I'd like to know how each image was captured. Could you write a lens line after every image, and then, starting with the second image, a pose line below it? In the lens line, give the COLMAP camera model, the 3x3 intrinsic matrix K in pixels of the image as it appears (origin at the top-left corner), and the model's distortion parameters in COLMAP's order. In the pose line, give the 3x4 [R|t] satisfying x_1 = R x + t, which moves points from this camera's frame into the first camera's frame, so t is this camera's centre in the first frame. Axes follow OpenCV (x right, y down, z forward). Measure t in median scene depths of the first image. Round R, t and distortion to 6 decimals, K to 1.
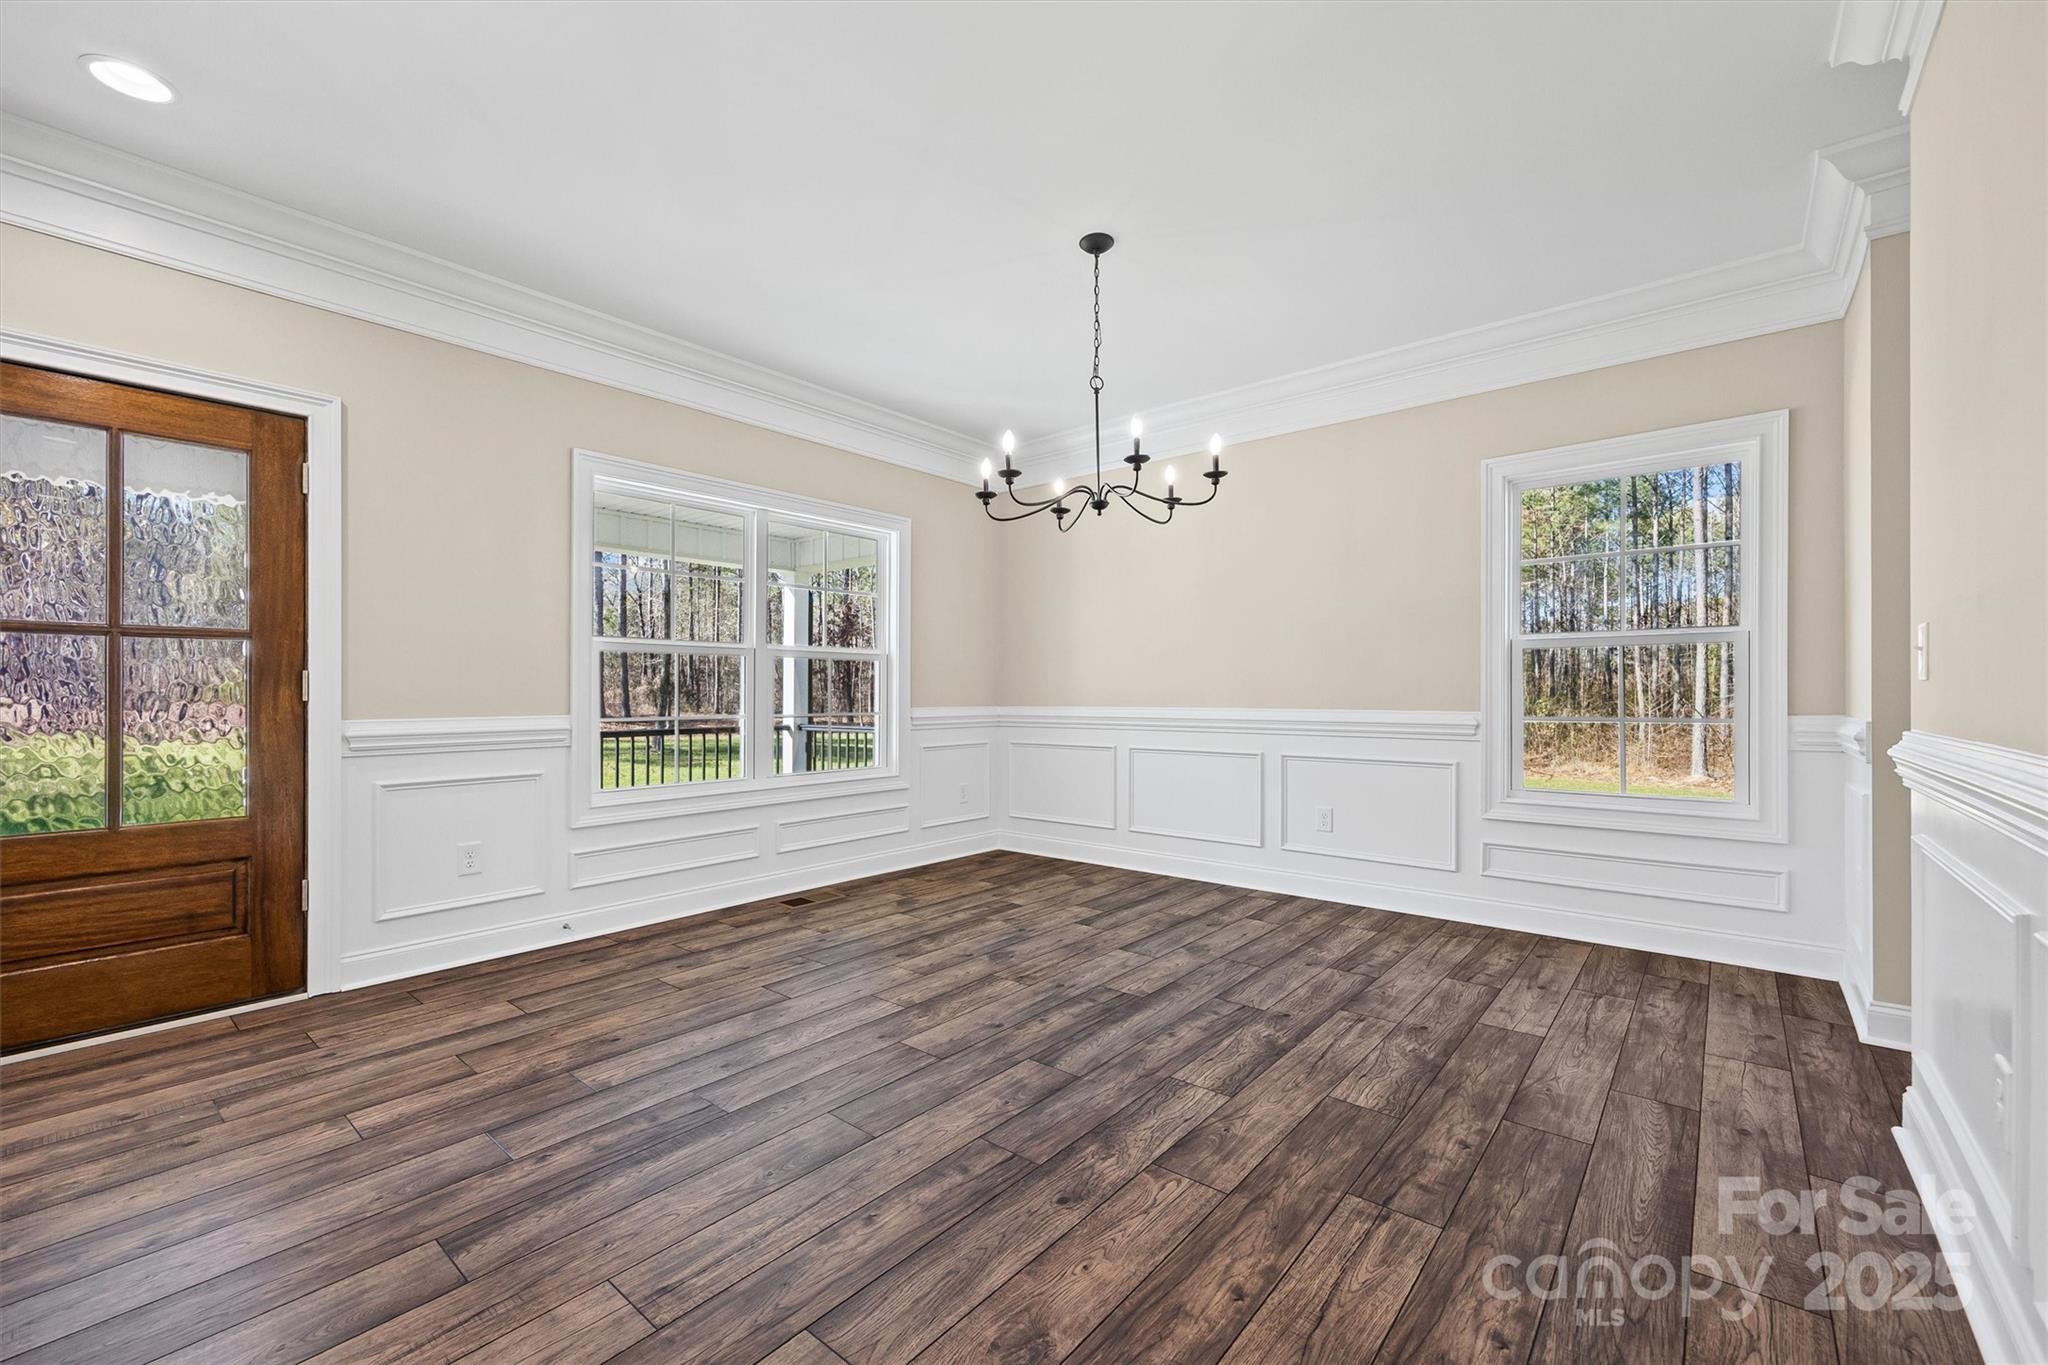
lens RADIAL K [[827.9, 0, 1033.0], [0, 827.9, 694.1], [0, 0, 1]] dist [0.002636, -0.000240]
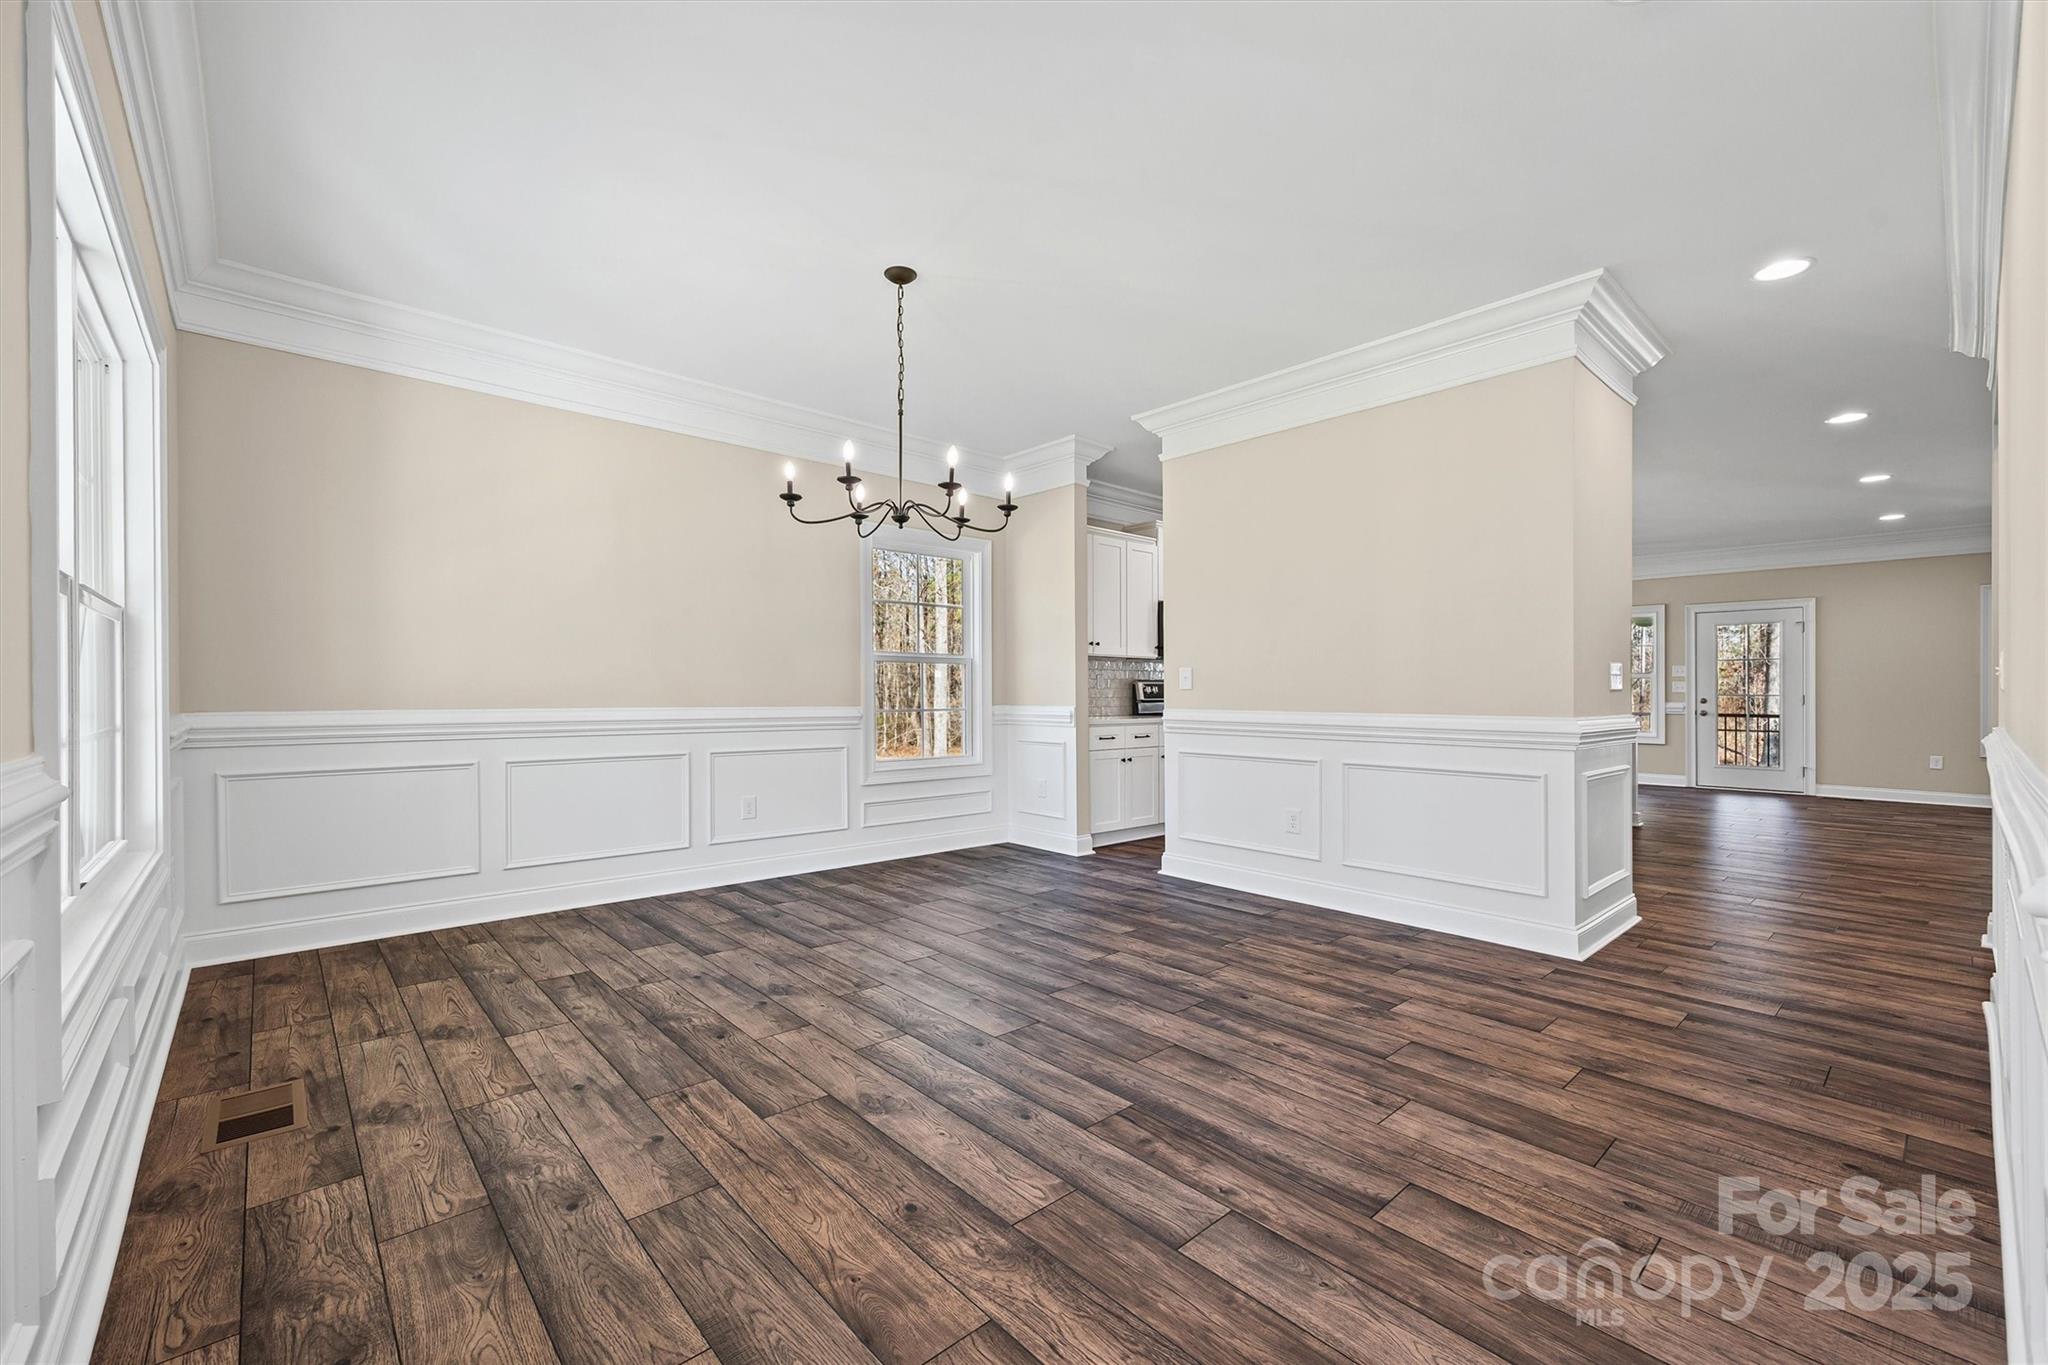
lens RADIAL K [[827.9, 0, 1020.0], [0, 827.9, 689.0], [0, 0, 1]] dist [0.002636, -0.000240]
pose [[0.159389, 0.008182, 0.987182, -0.964800], [-0.002945, 0.999965, -0.007813, 0.001142], [-0.987211, -0.001662, 0.159408, 0.672433]]
